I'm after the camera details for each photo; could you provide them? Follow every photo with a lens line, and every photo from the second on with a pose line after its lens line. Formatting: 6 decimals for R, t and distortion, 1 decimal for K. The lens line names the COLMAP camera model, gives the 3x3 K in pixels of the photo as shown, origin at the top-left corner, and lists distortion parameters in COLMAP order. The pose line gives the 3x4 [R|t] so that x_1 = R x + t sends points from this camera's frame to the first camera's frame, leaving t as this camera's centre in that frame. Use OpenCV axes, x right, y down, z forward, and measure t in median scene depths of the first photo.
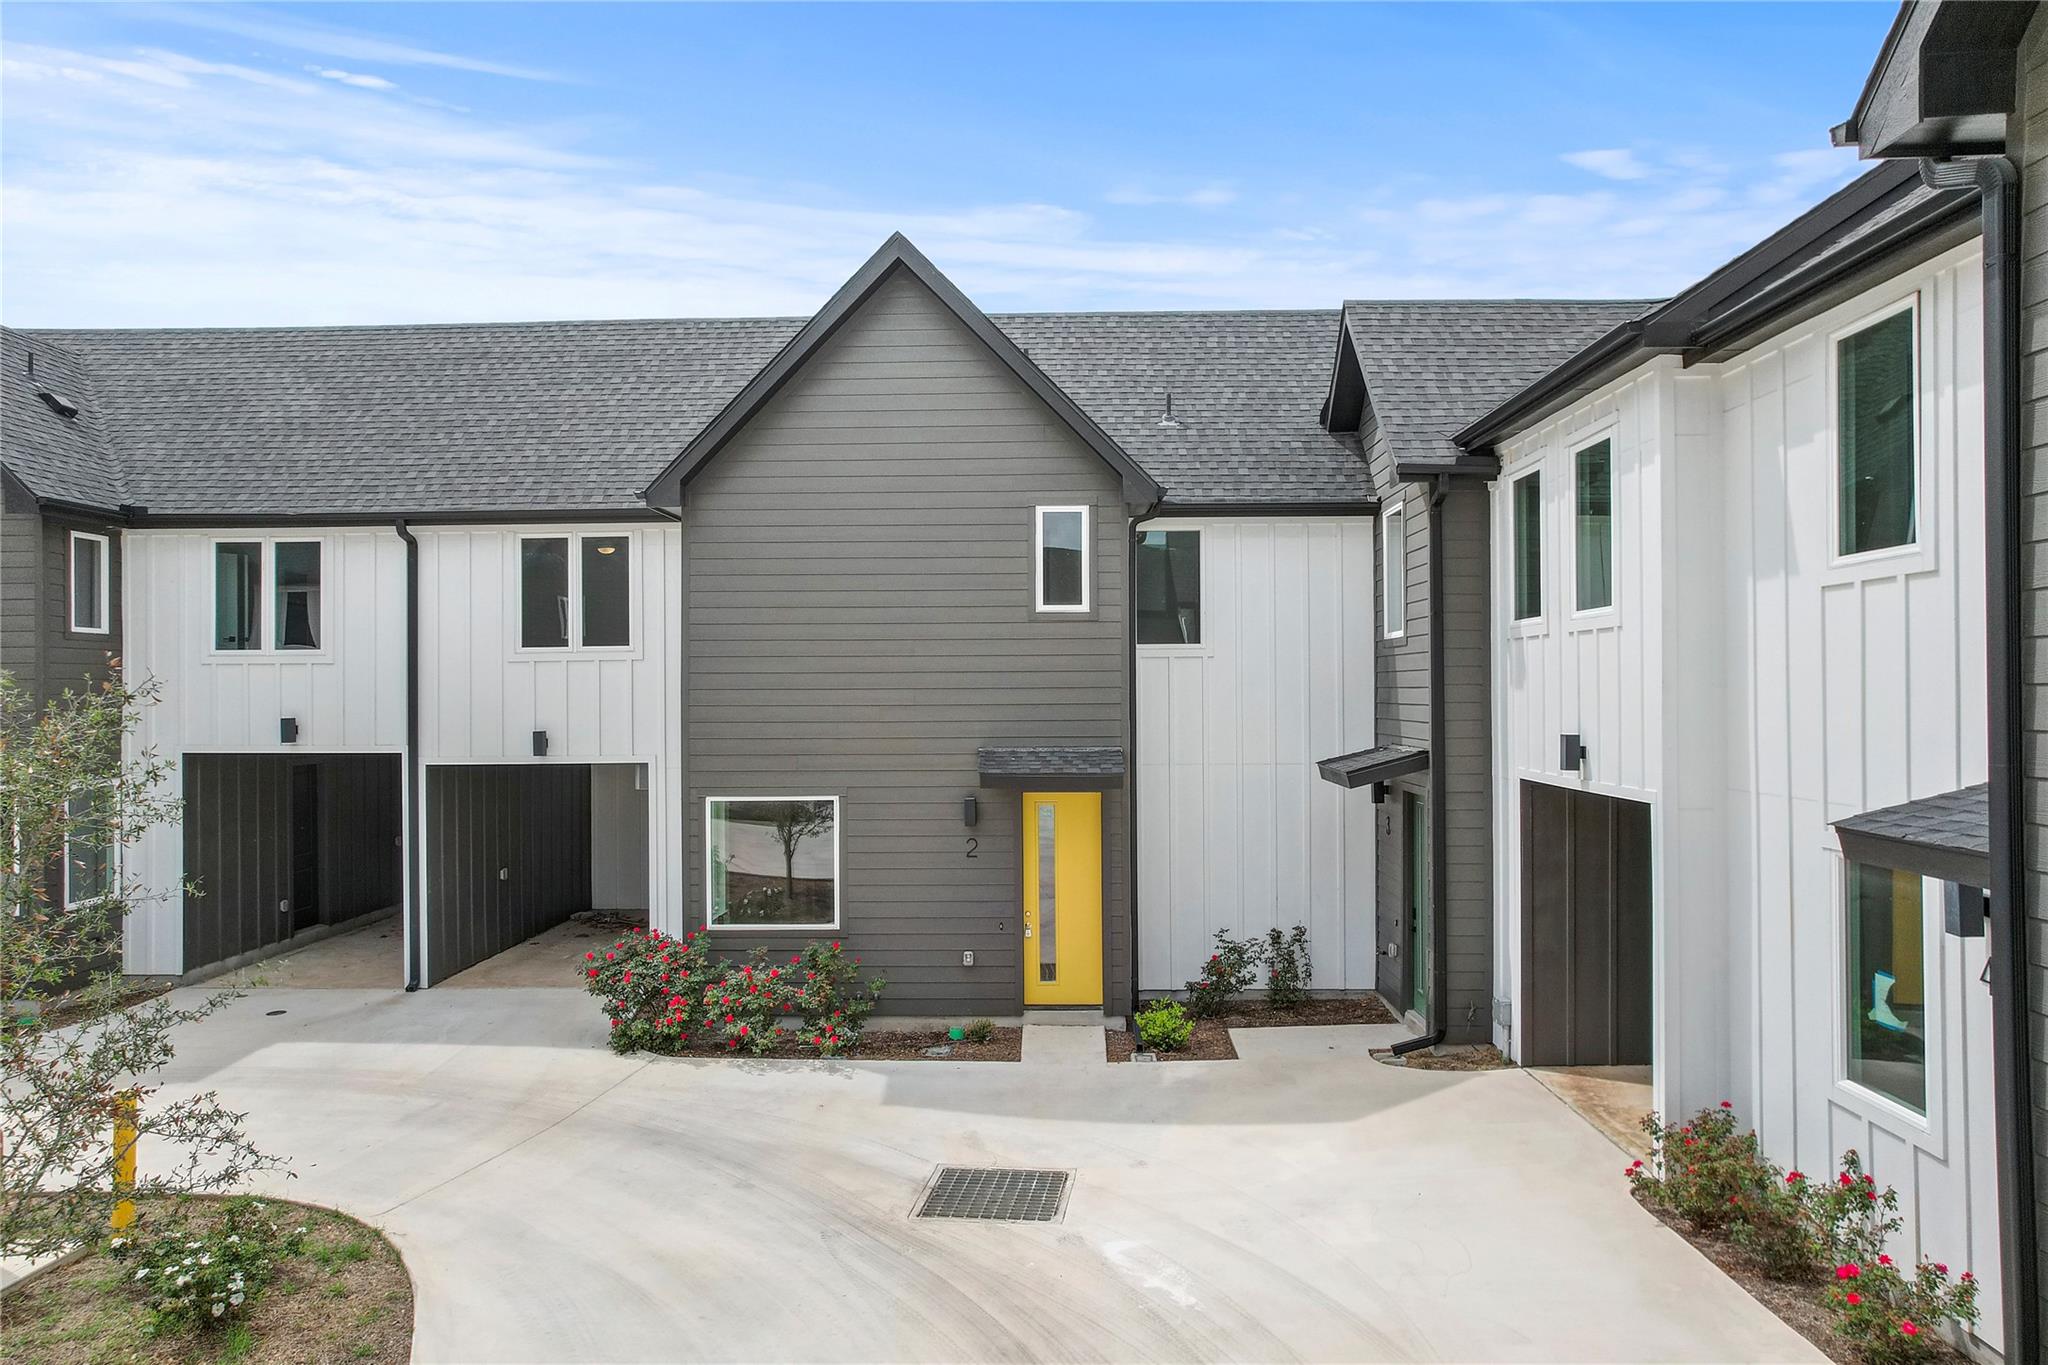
lens RADIAL K [[1315.0, 0, 1024.0], [0, 1315.0, 682.5], [0, 0, 1]] dist [-0.054680, 0.062349]
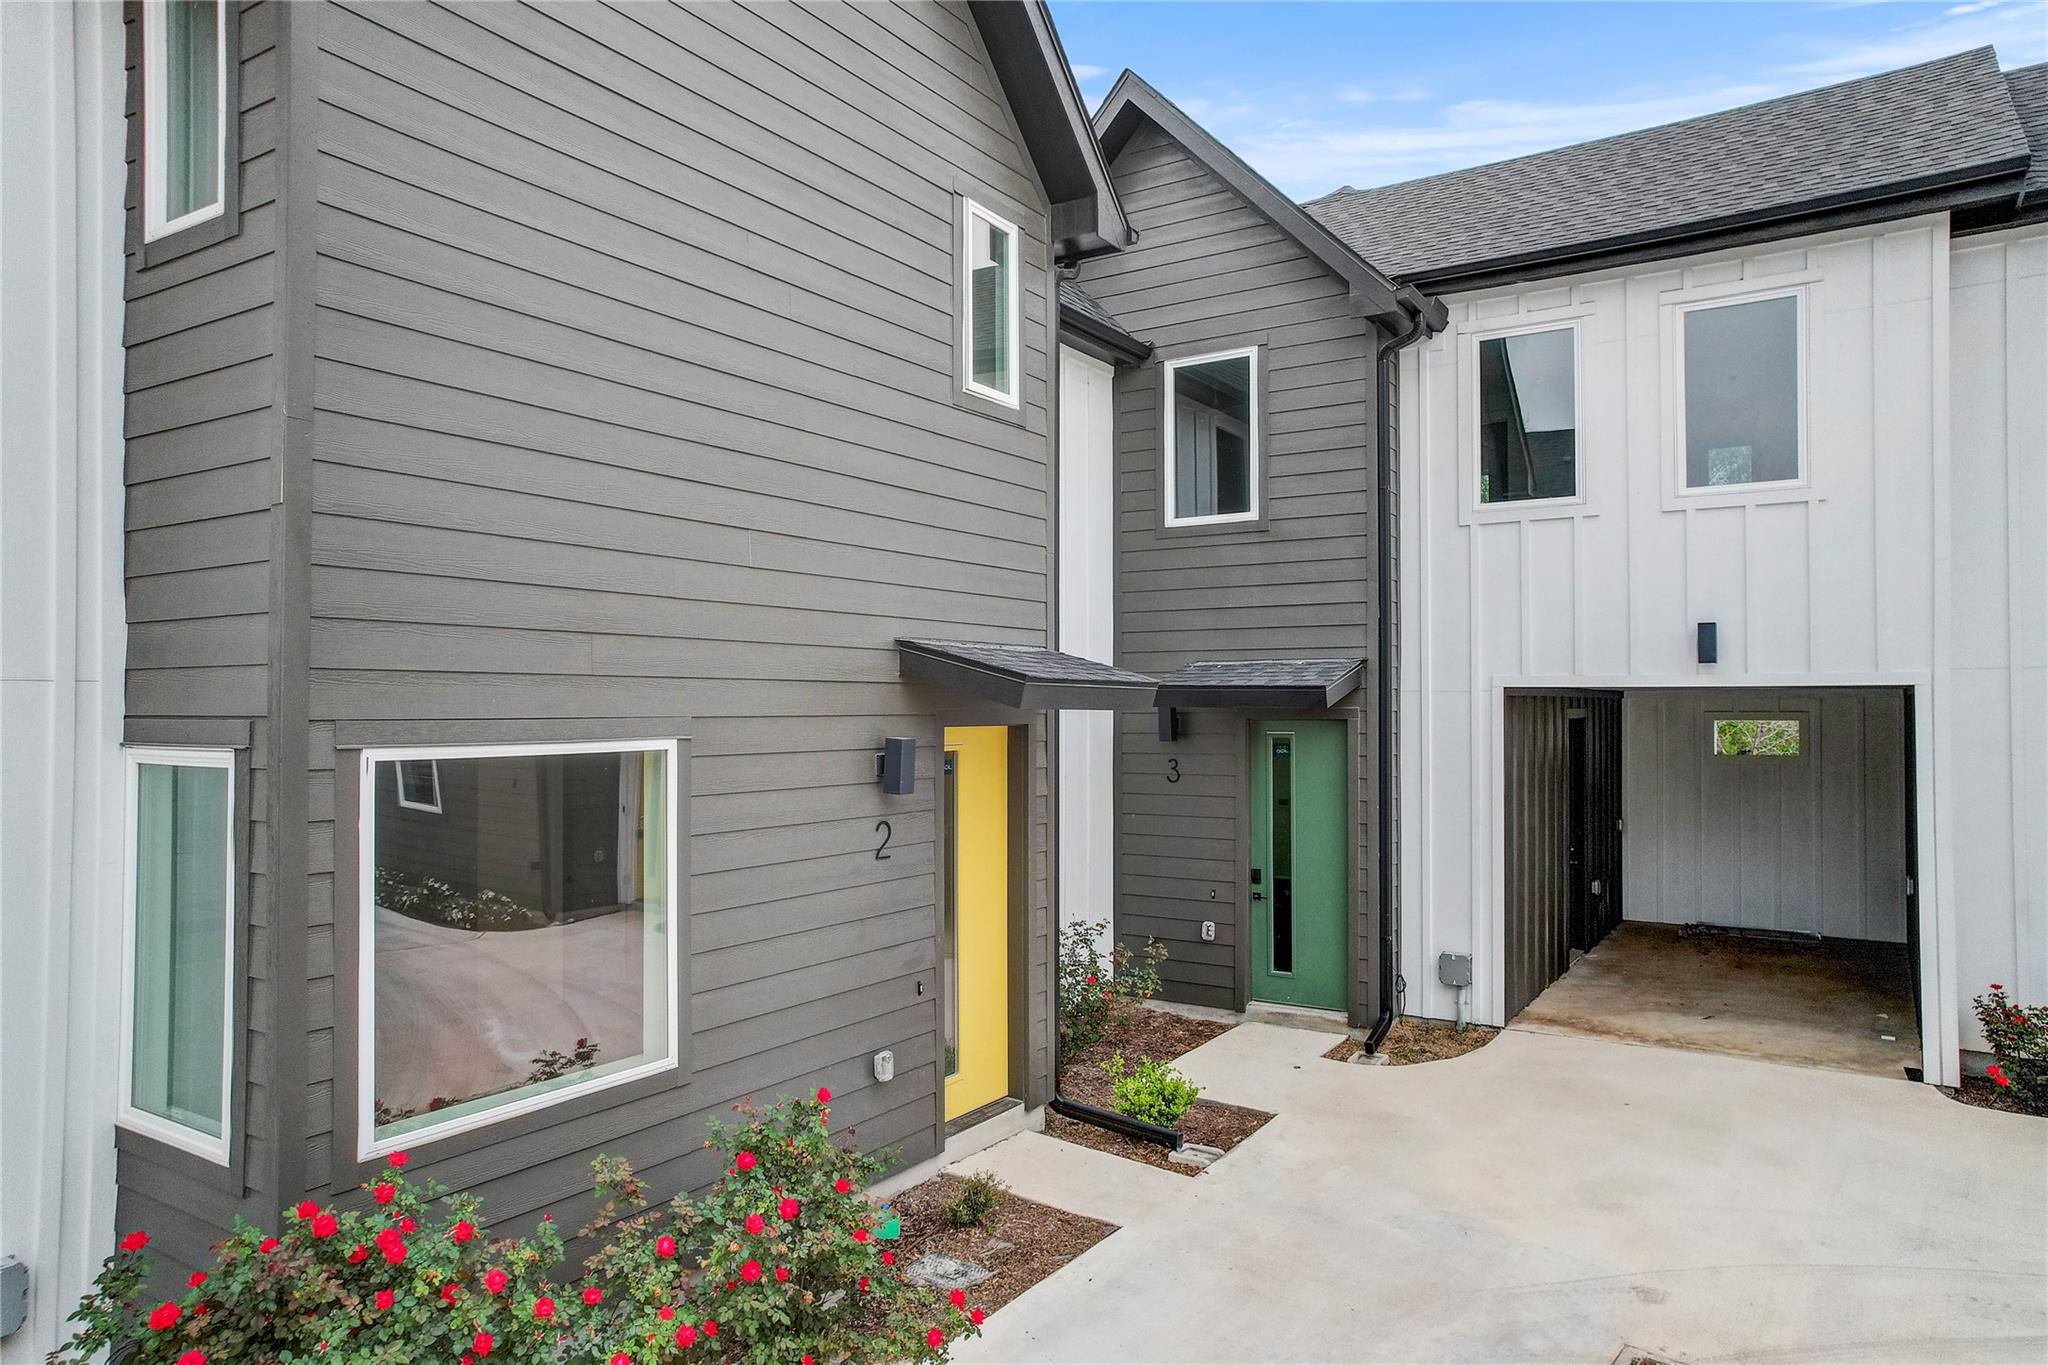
lens RADIAL K [[1315.0, 0, 1024.0], [0, 1315.0, 682.5], [0, 0, 1]] dist [-0.054680, 0.062349]
pose [[0.523272, 0.020476, 0.851920, -0.433000], [-0.009790, 0.999790, -0.018016, 0.075315], [-0.852110, 0.001087, 0.523362, 0.697189]]
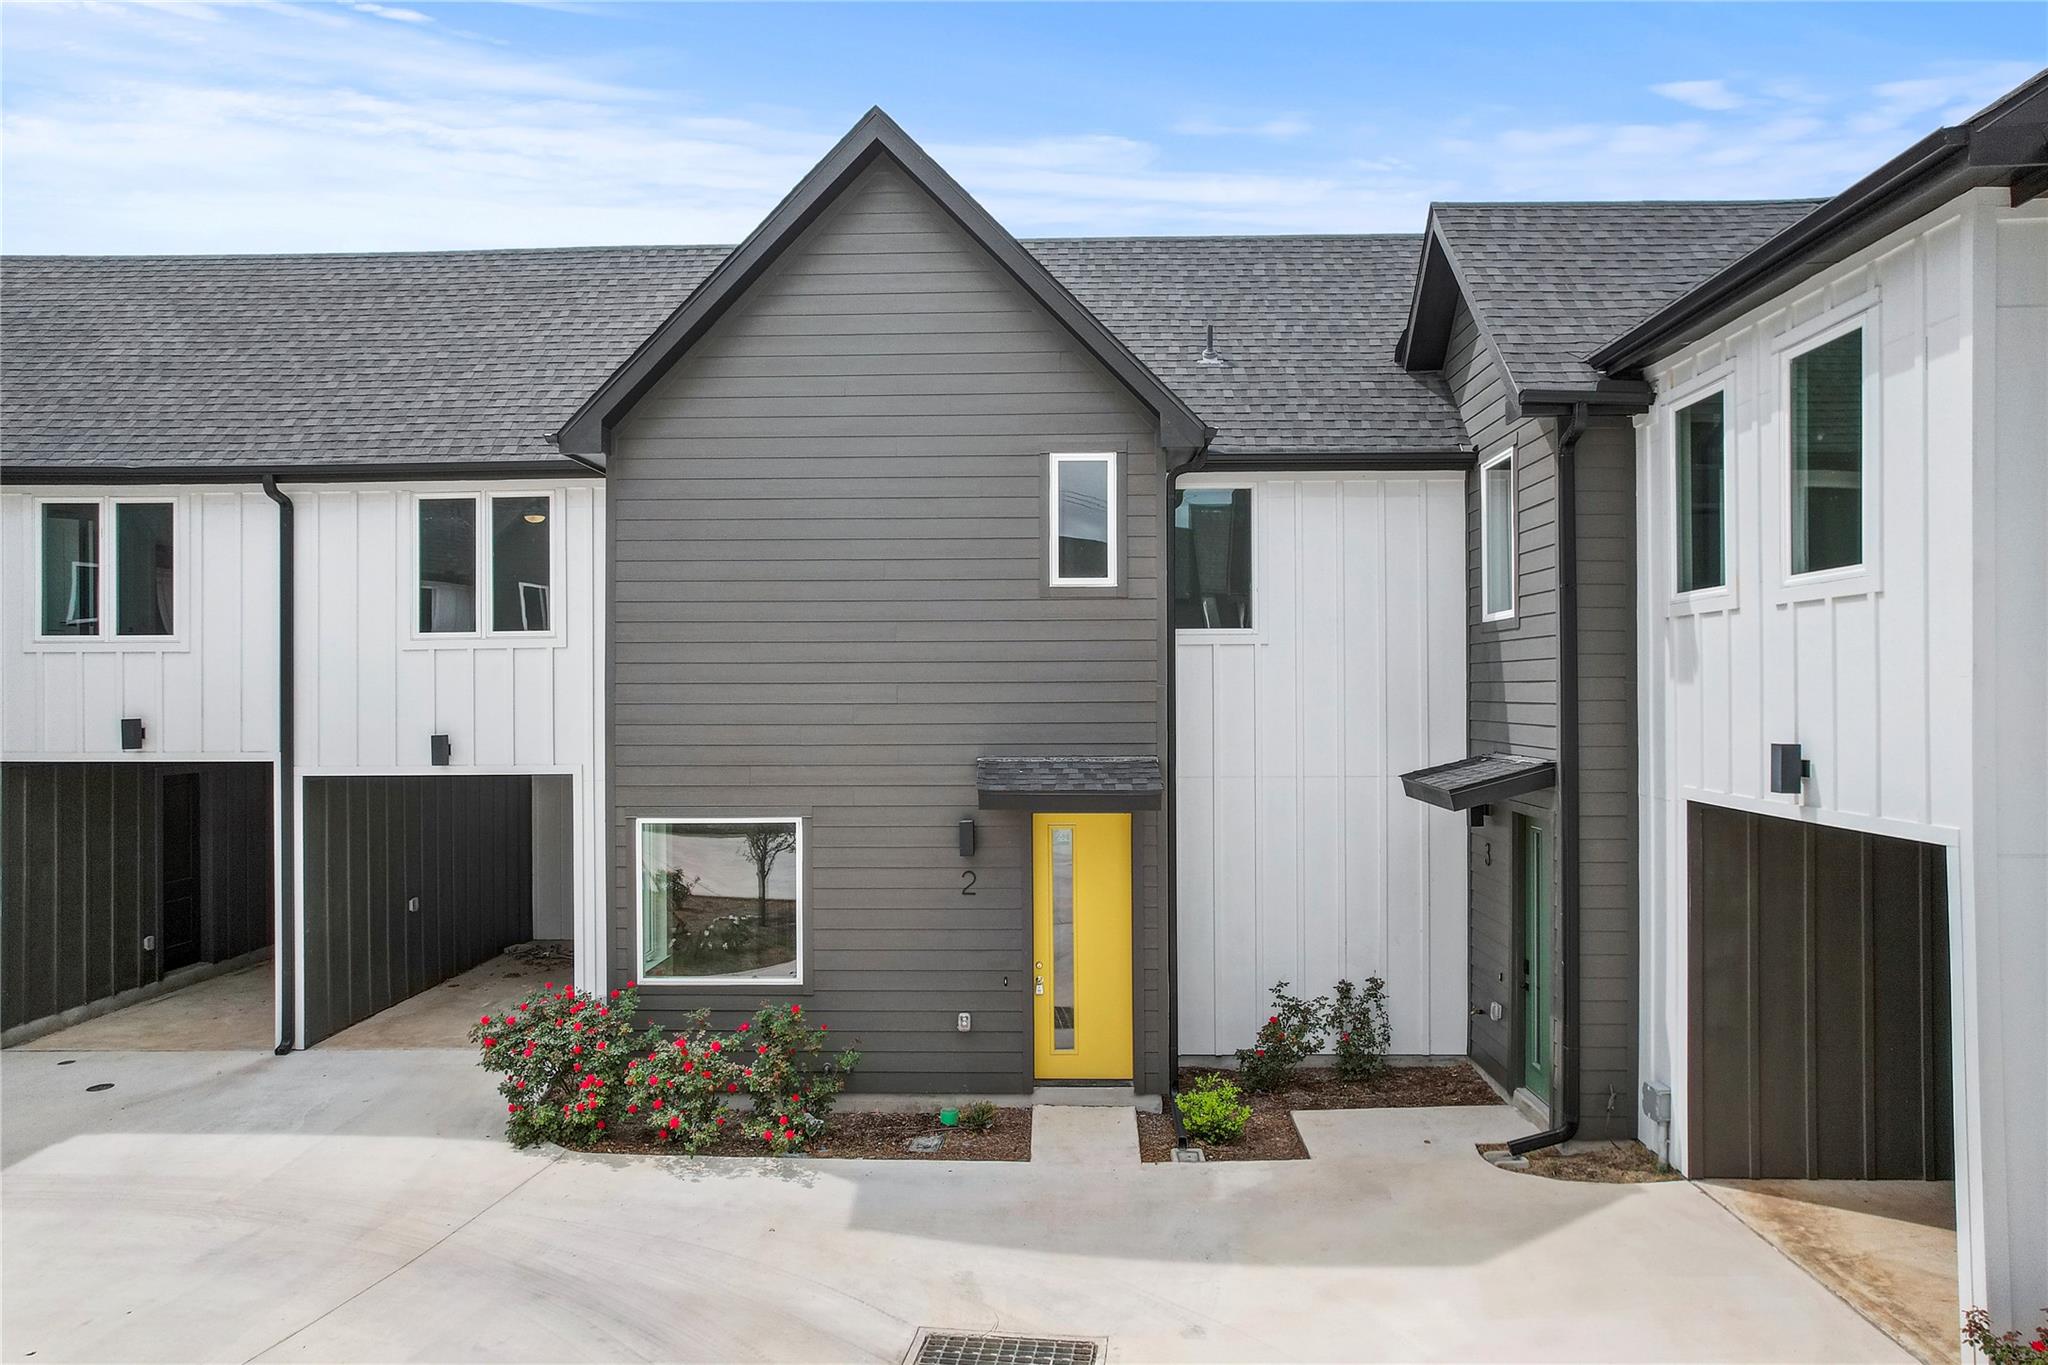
lens RADIAL K [[1315.0, 0, 1024.0], [0, 1315.0, 682.5], [0, 0, 1]] dist [-0.054680, 0.062349]
pose [[0.999991, 0.000911, -0.004120, -0.003110], [-0.000911, 1.000000, 0.000057, 0.004384], [0.004120, -0.000054, 0.999992, 0.204127]]
